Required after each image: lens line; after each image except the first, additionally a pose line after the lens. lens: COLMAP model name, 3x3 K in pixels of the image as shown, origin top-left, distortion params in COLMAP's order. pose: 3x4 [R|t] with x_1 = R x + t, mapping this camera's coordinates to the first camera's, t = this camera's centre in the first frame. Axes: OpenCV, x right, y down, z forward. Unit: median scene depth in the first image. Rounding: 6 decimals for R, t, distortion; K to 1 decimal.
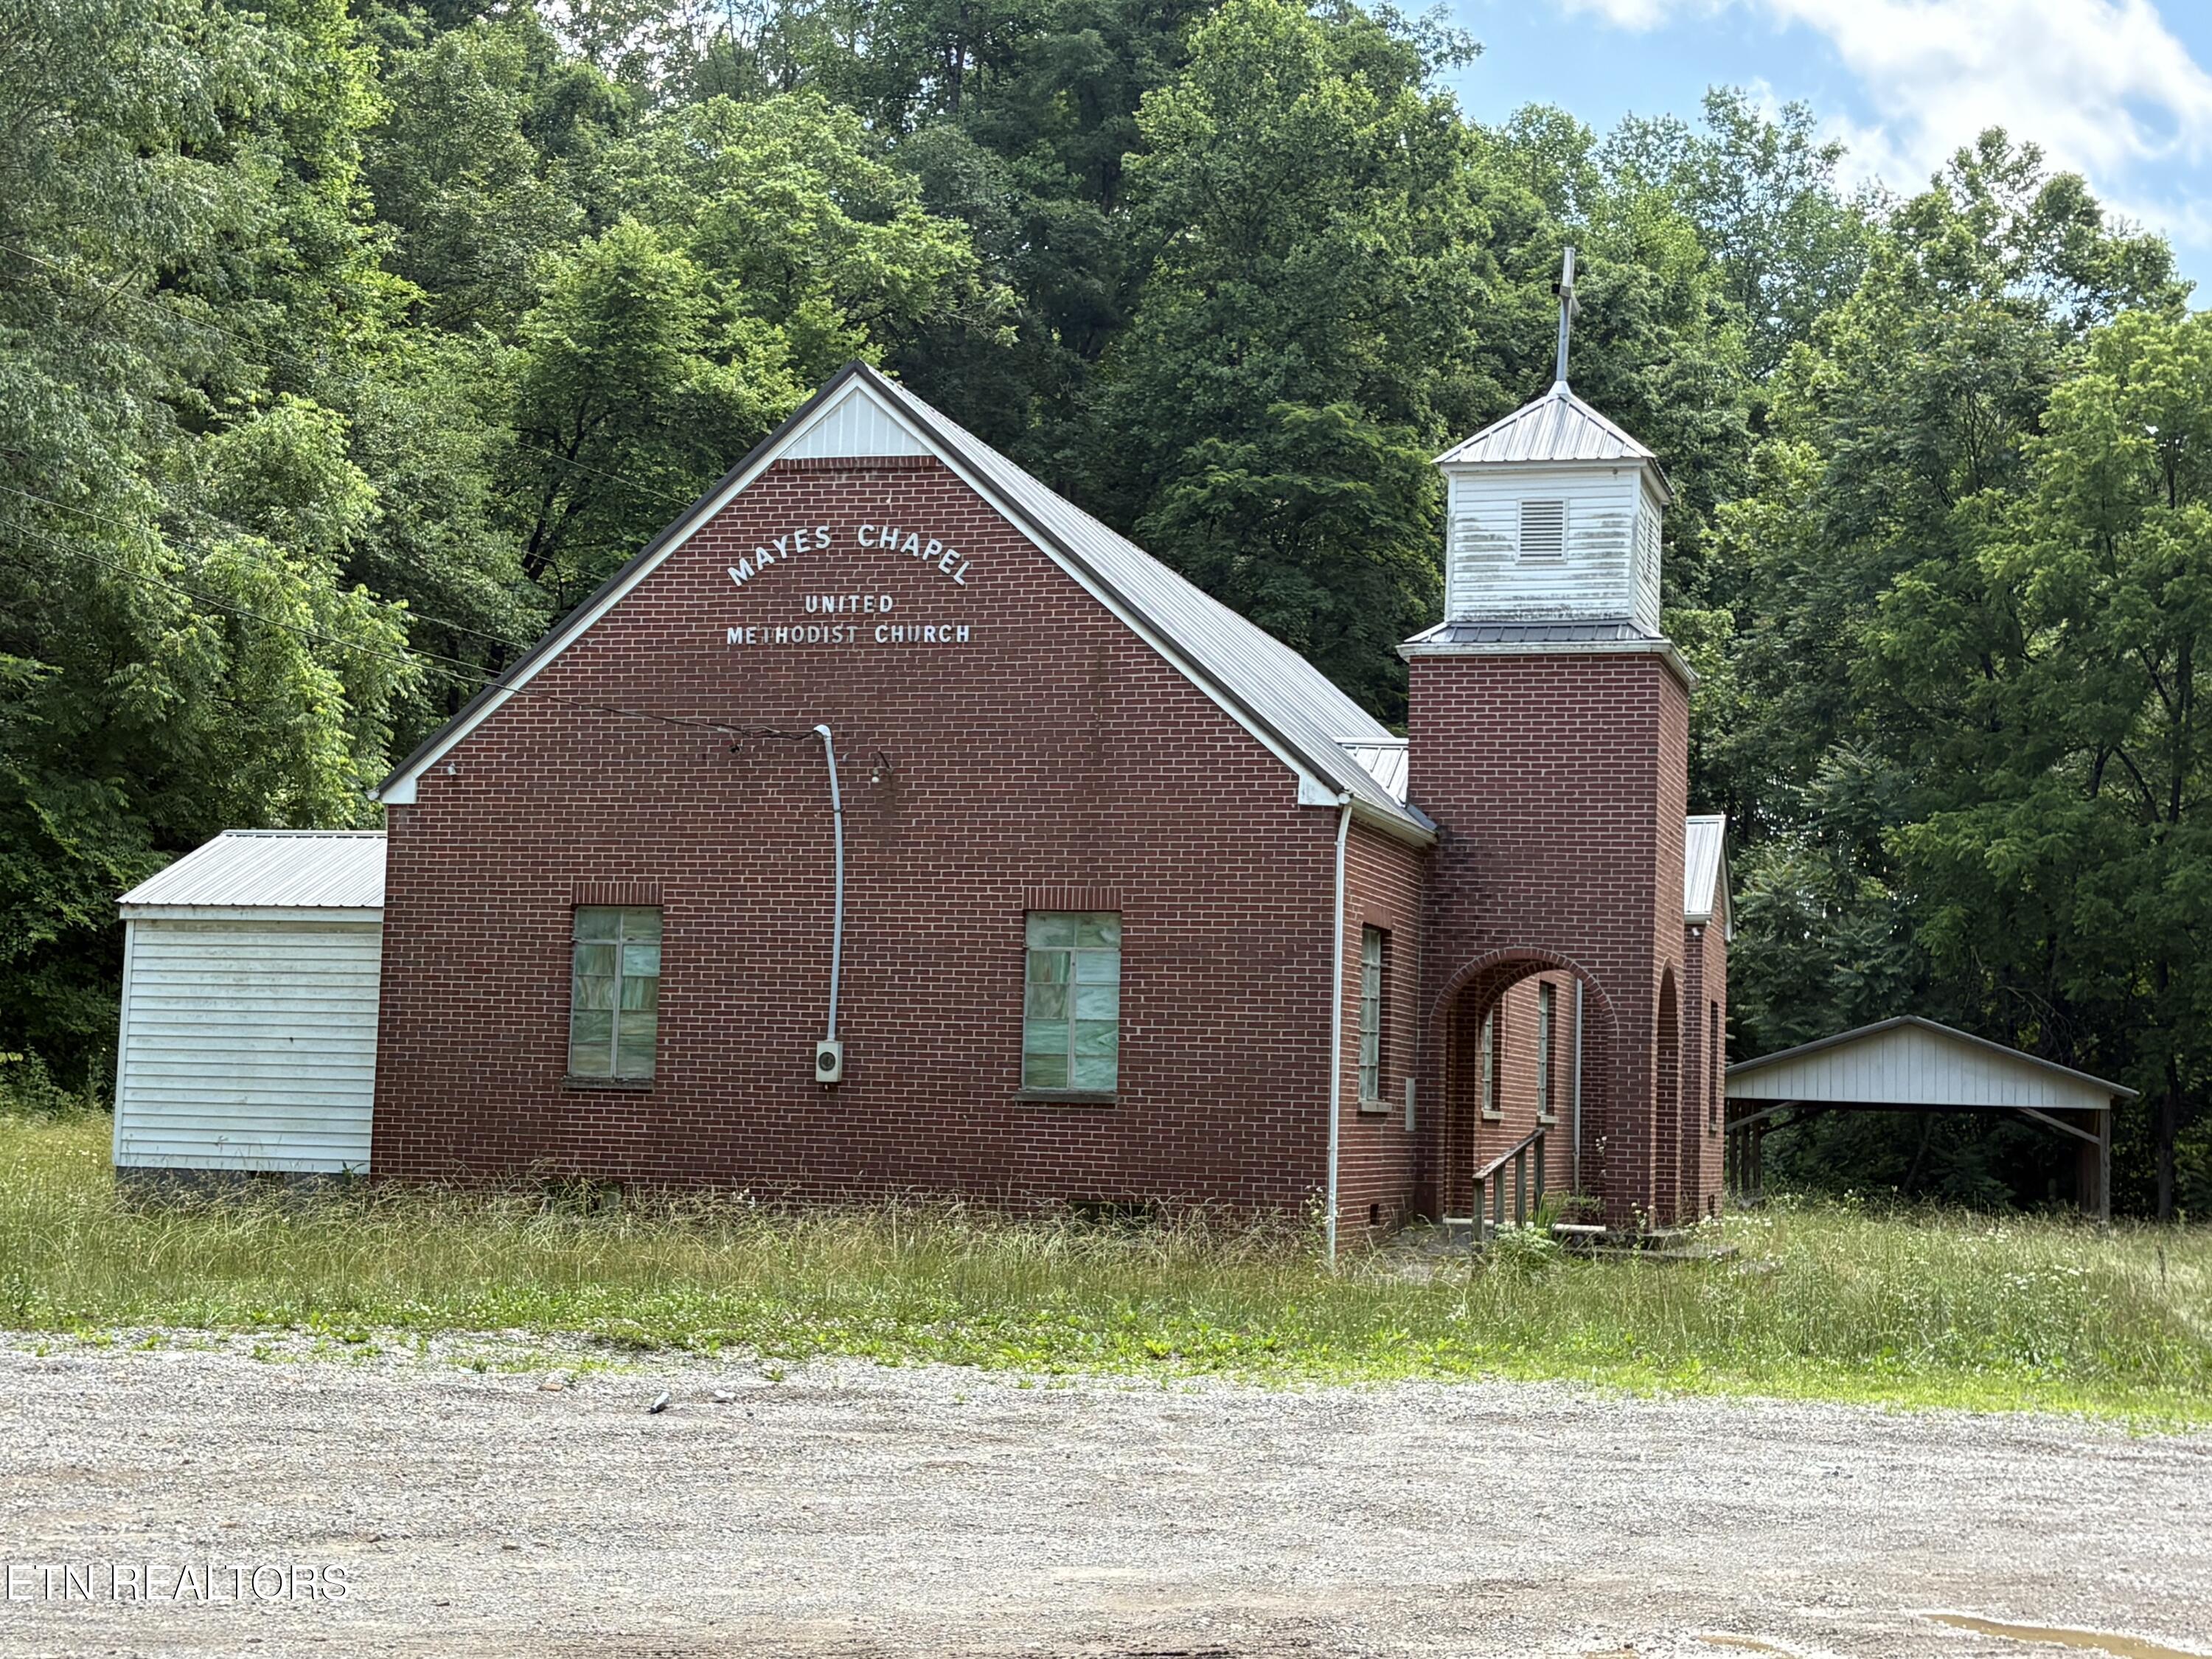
lens RADIAL K [[3289.8, 0, 1095.6], [0, 3289.8, 825.9], [0, 0, 1]] dist [0.102552, 0.000000]
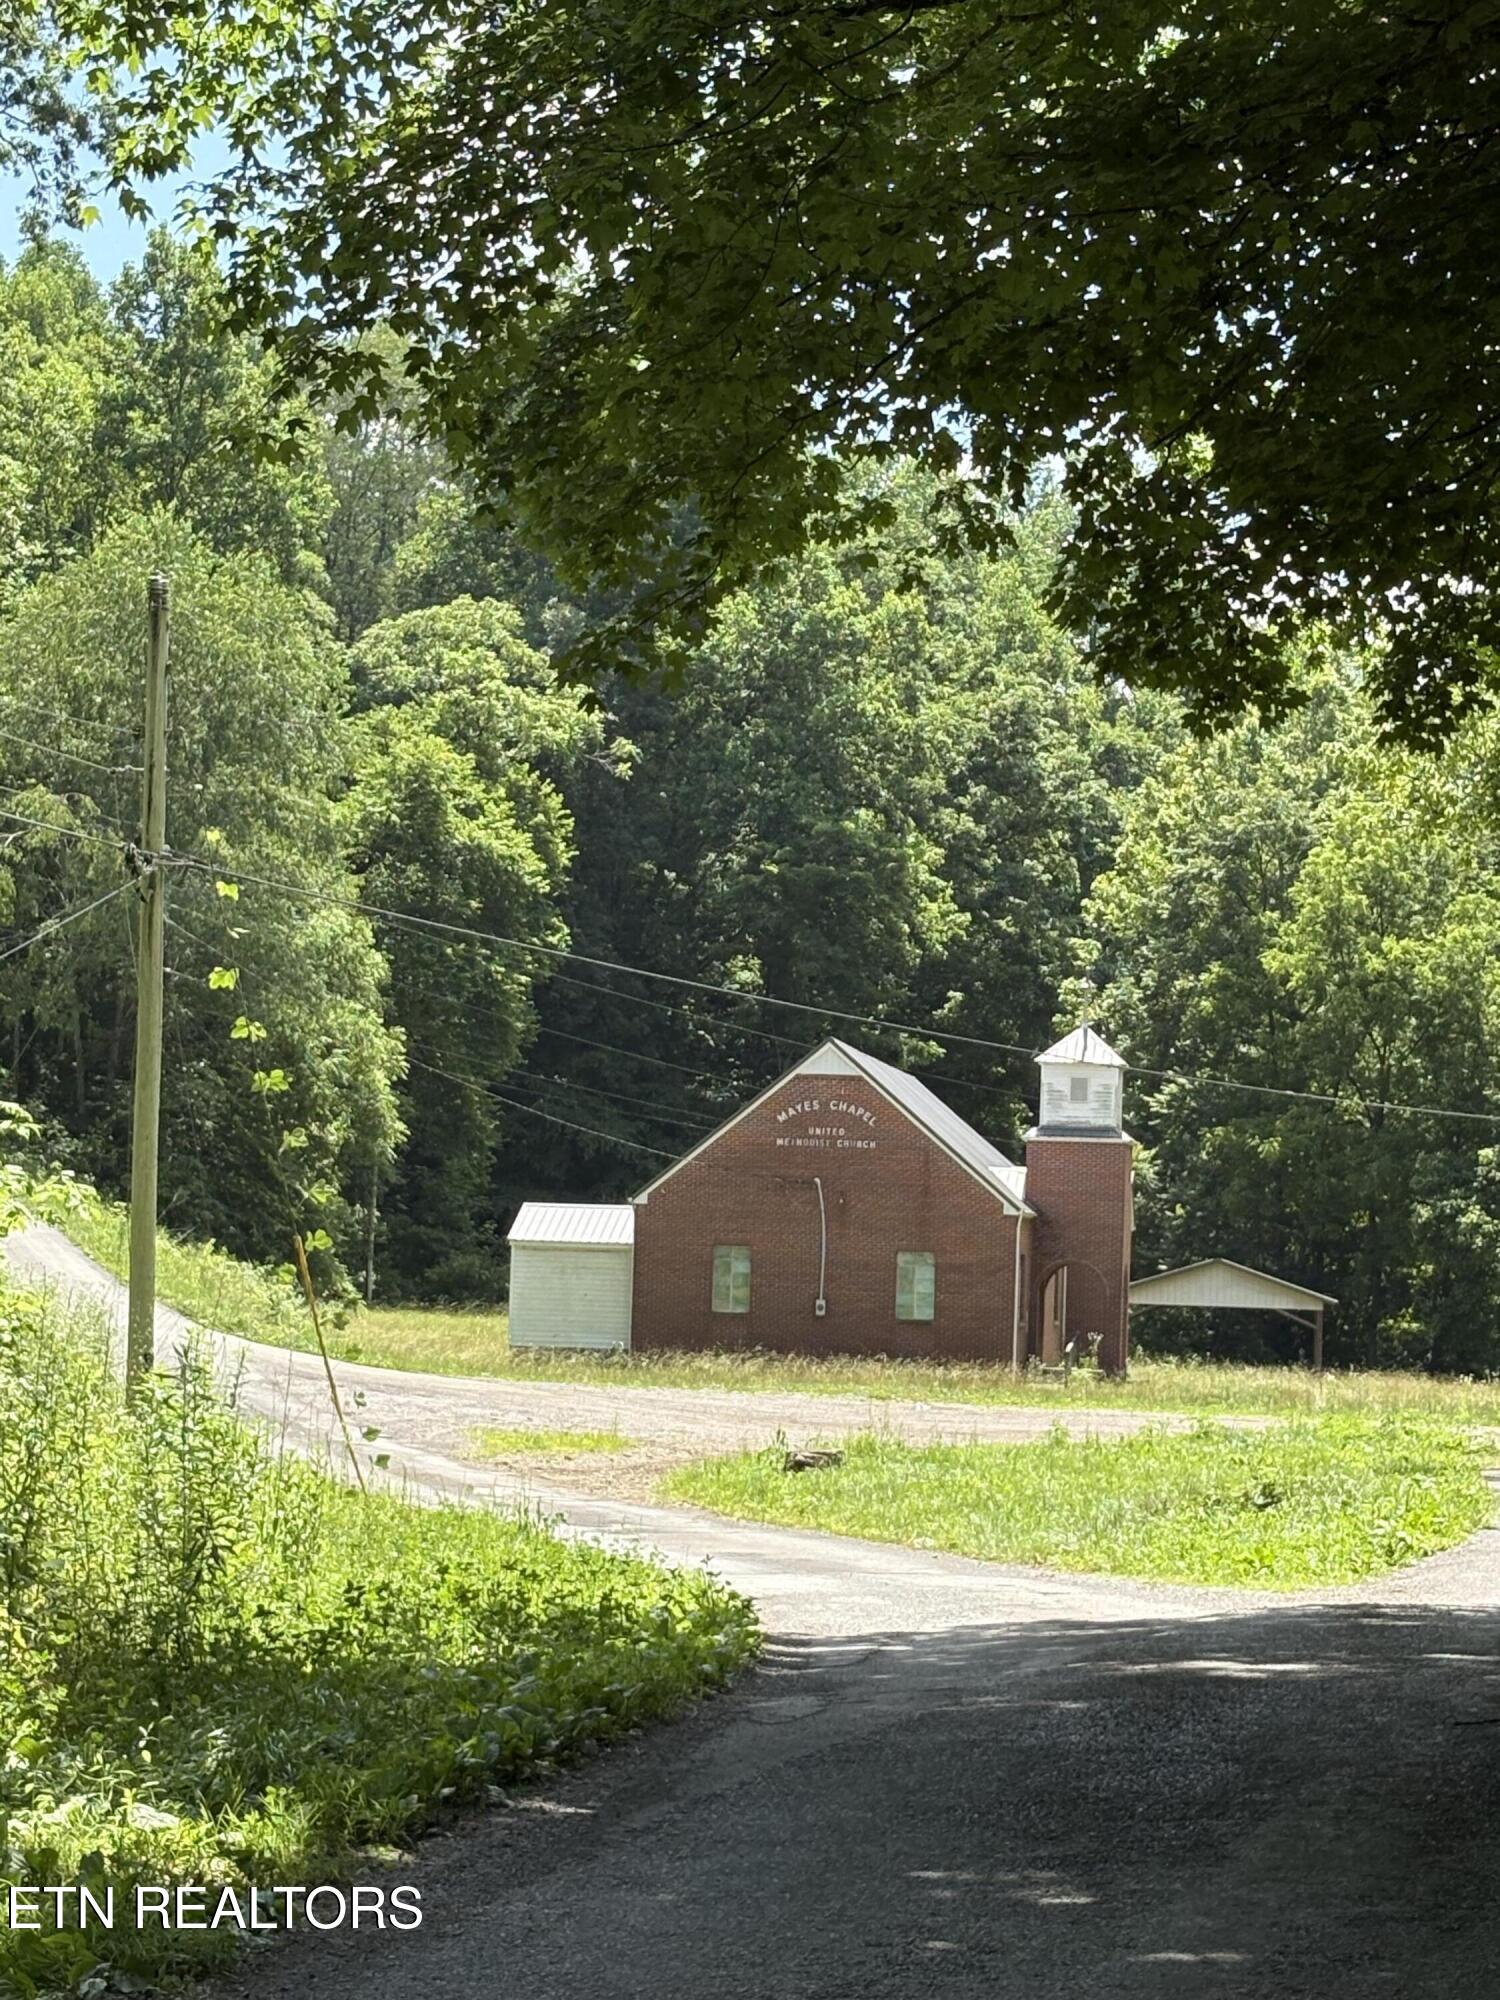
lens RADIAL K [[4609.9, 0, 755.9], [0, 4609.9, 994.0], [0, 0, 1]] dist [0.597016, 0.000000]
pose [[0.989399, 0.008854, 0.144955, -0.614854], [-0.014148, 0.999268, 0.035532, -0.283956], [-0.144534, -0.037206, 0.988800, -2.418963]]
